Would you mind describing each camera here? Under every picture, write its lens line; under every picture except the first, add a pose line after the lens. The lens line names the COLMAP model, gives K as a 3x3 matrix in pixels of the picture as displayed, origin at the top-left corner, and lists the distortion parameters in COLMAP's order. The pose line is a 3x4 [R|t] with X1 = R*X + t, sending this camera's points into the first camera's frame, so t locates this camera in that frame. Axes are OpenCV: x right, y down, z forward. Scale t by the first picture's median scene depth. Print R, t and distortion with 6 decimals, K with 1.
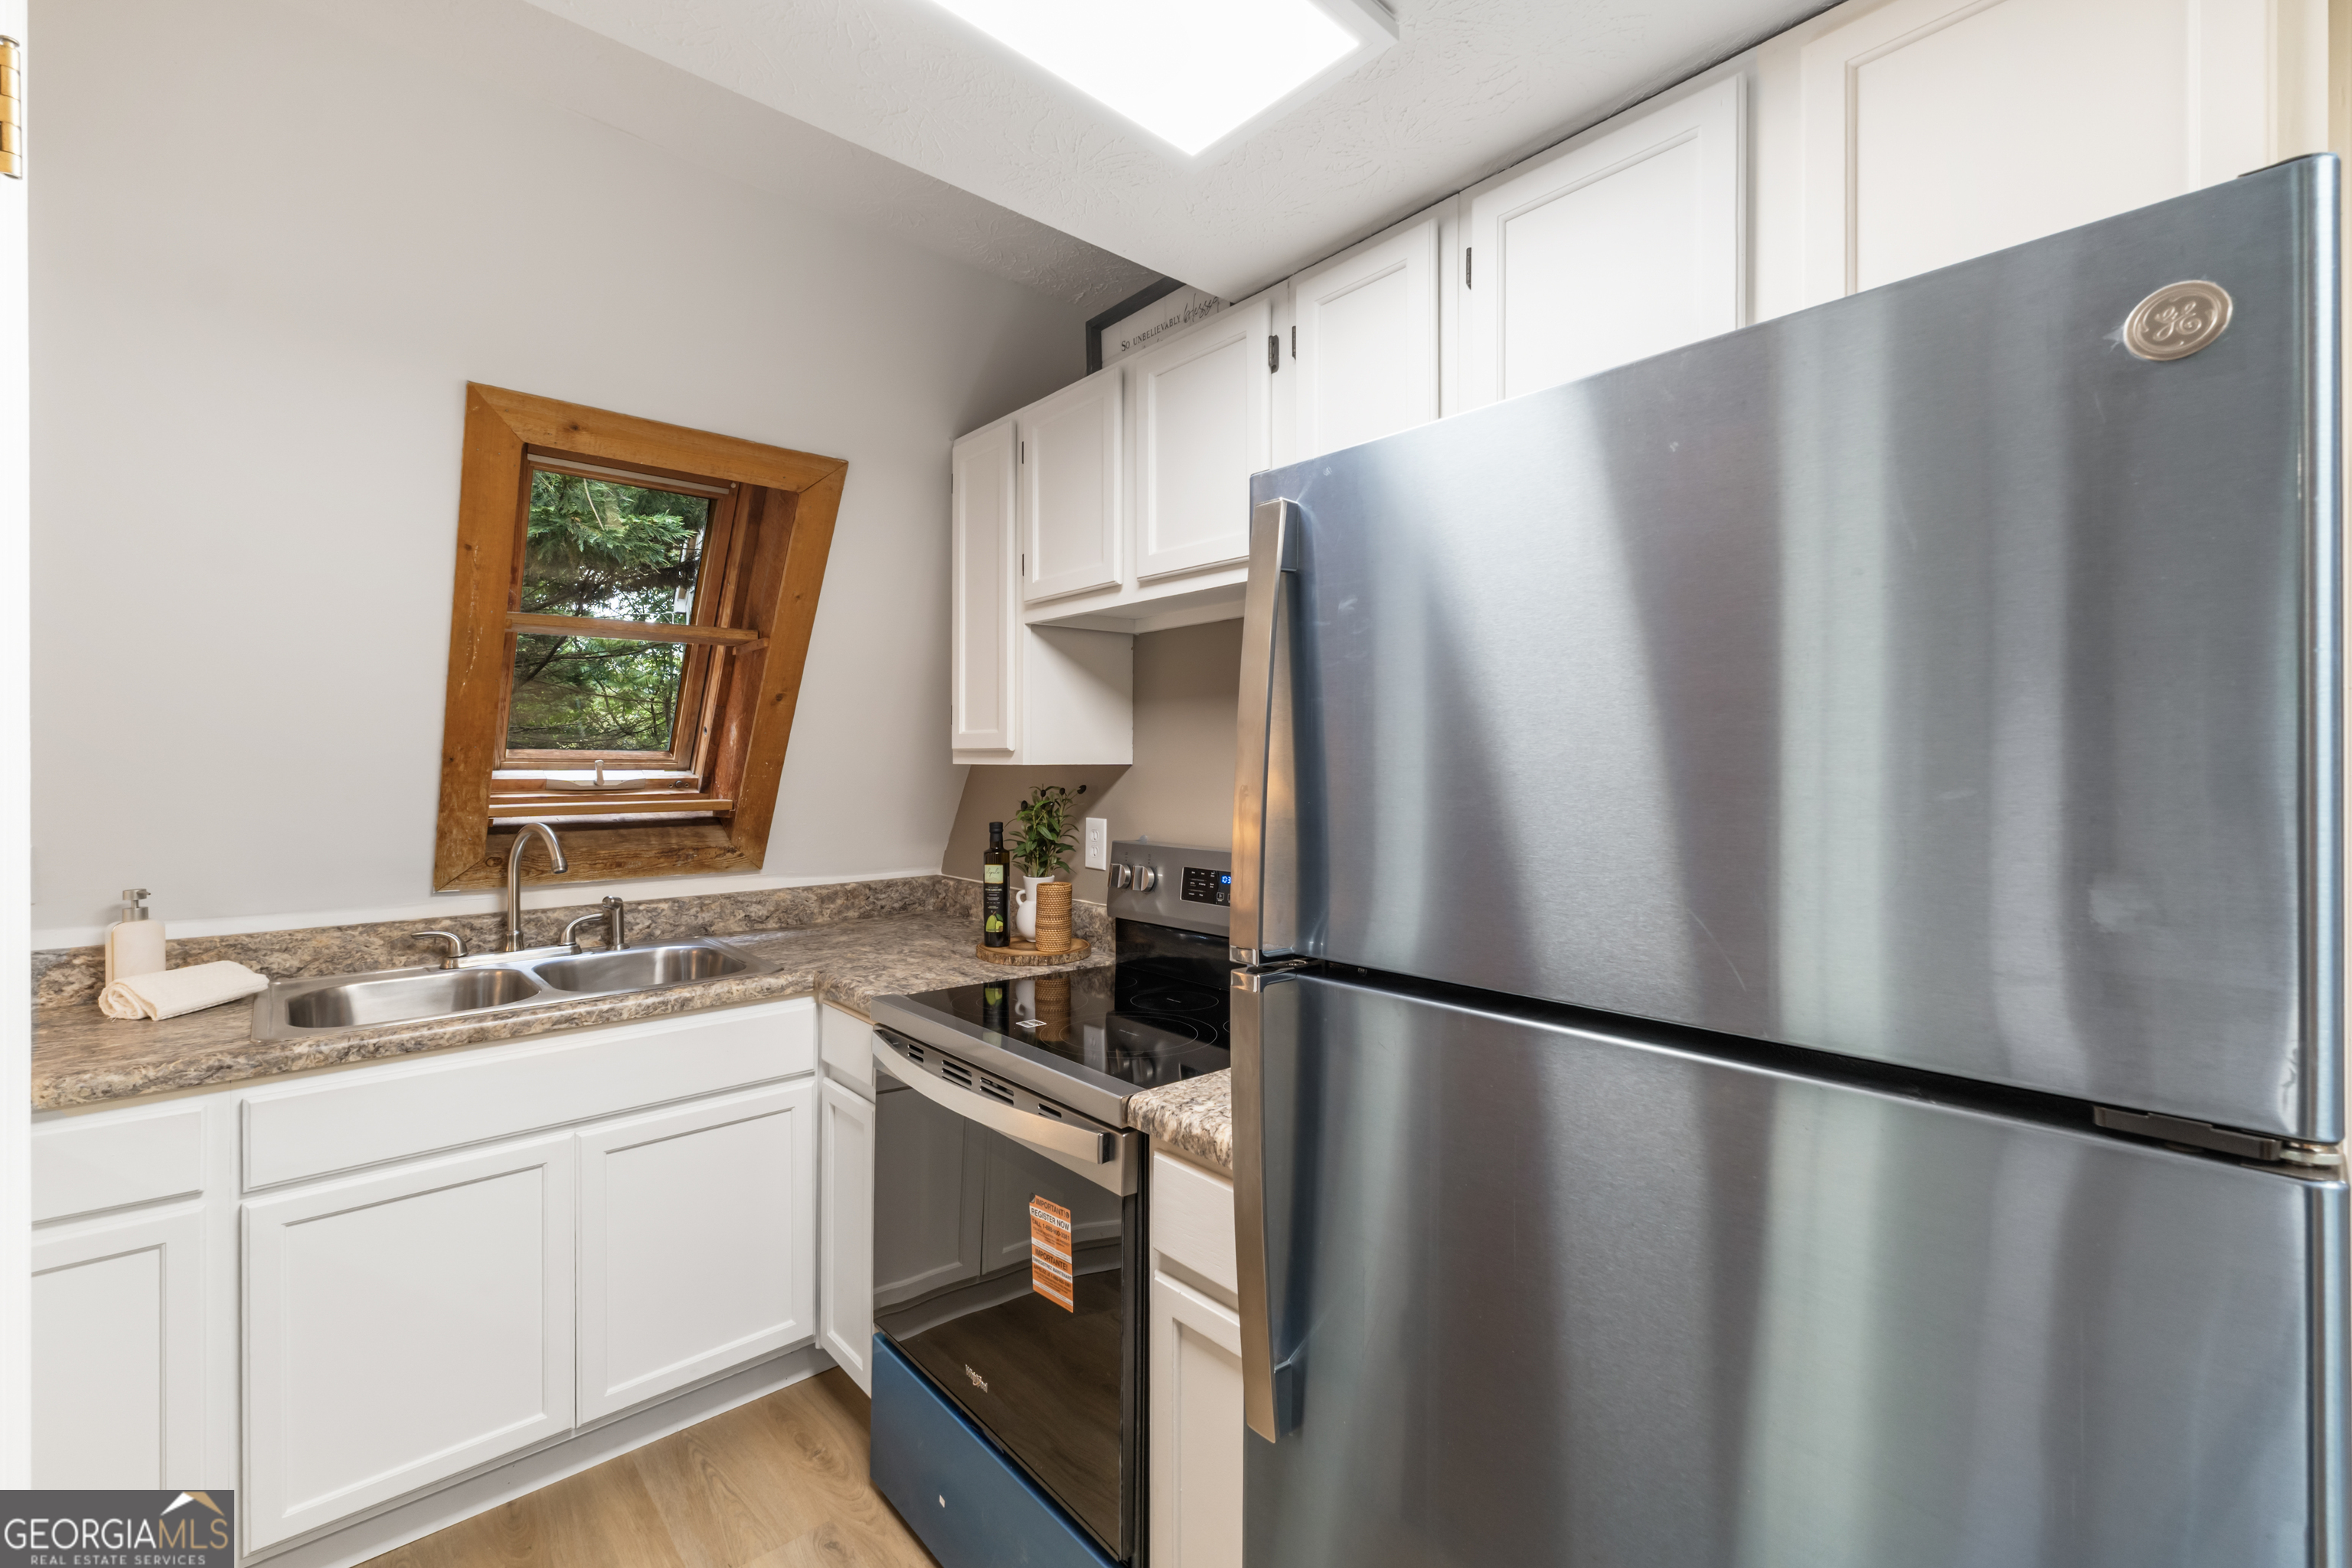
lens RADIAL K [[997.5, 0, 1171.7], [0, 997.5, 766.8], [0, 0, 1]] dist [0.003659, 0.001426]
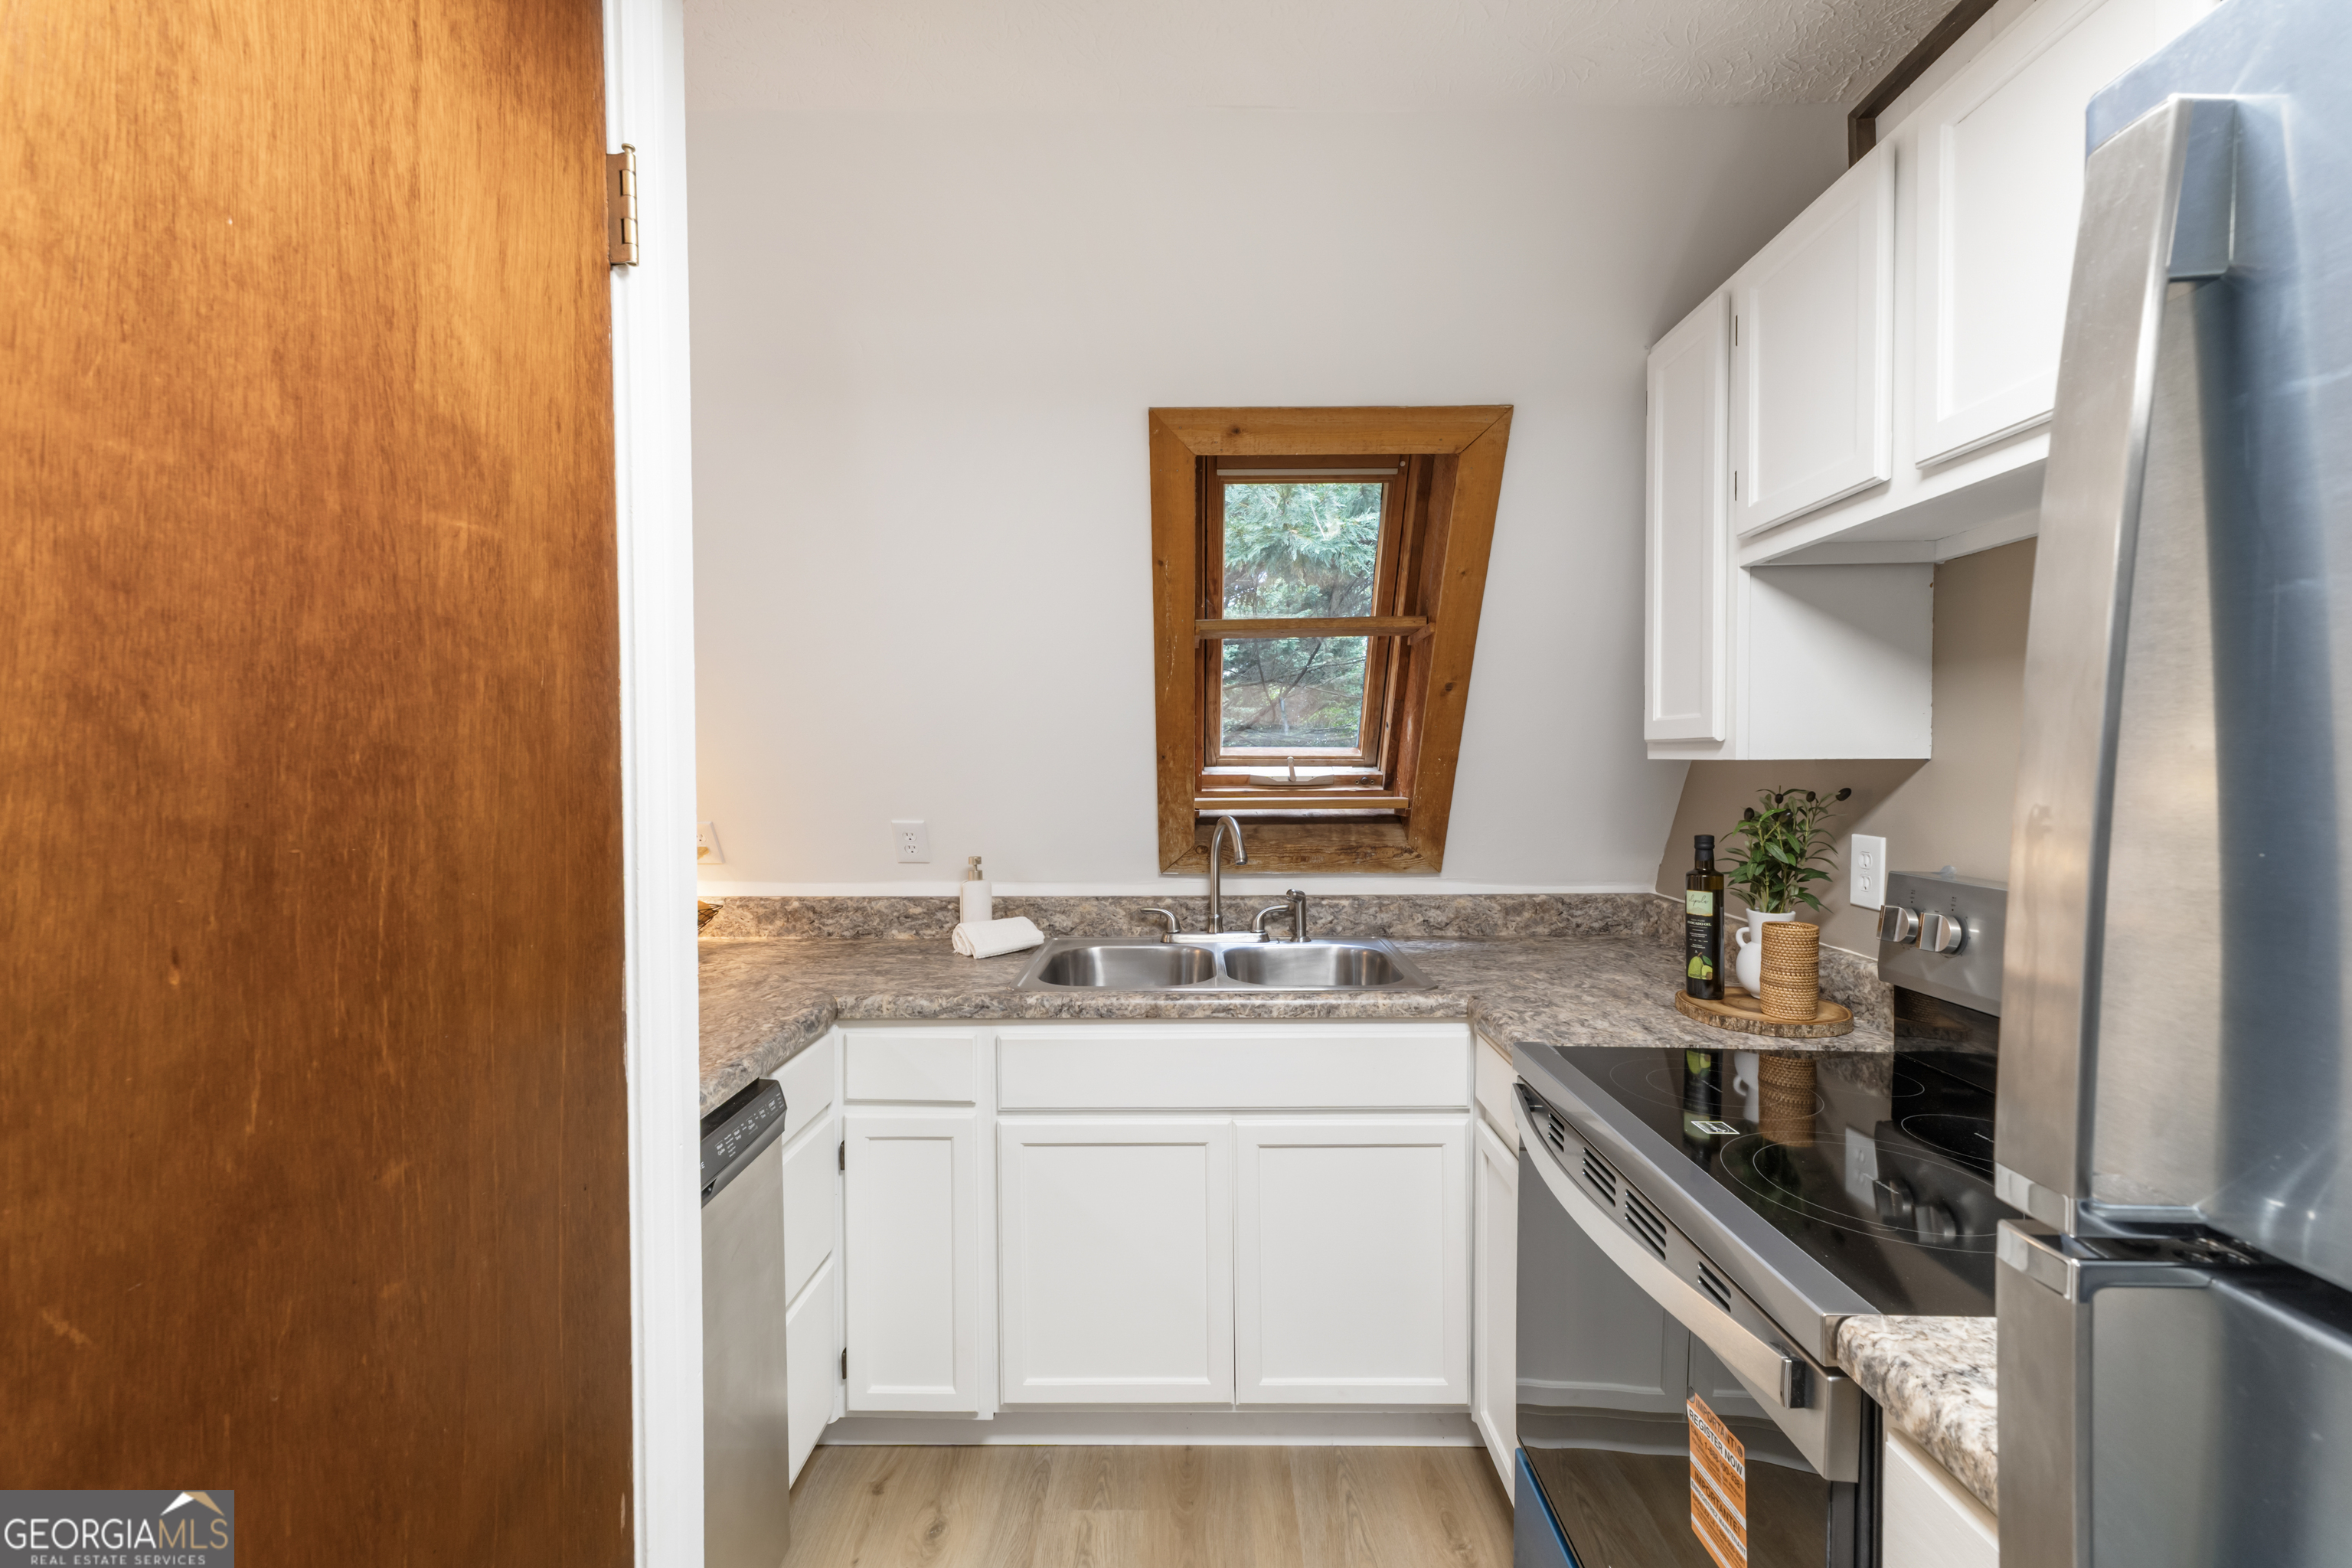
lens RADIAL K [[997.5, 0, 1170.2], [0, 997.5, 778.9], [0, 0, 1]] dist [0.003659, 0.001426]
pose [[0.742151, 0.008816, -0.670175, 0.035330], [0.002390, 0.999872, 0.015799, -0.000559], [0.670228, -0.013327, 0.742035, 0.179505]]
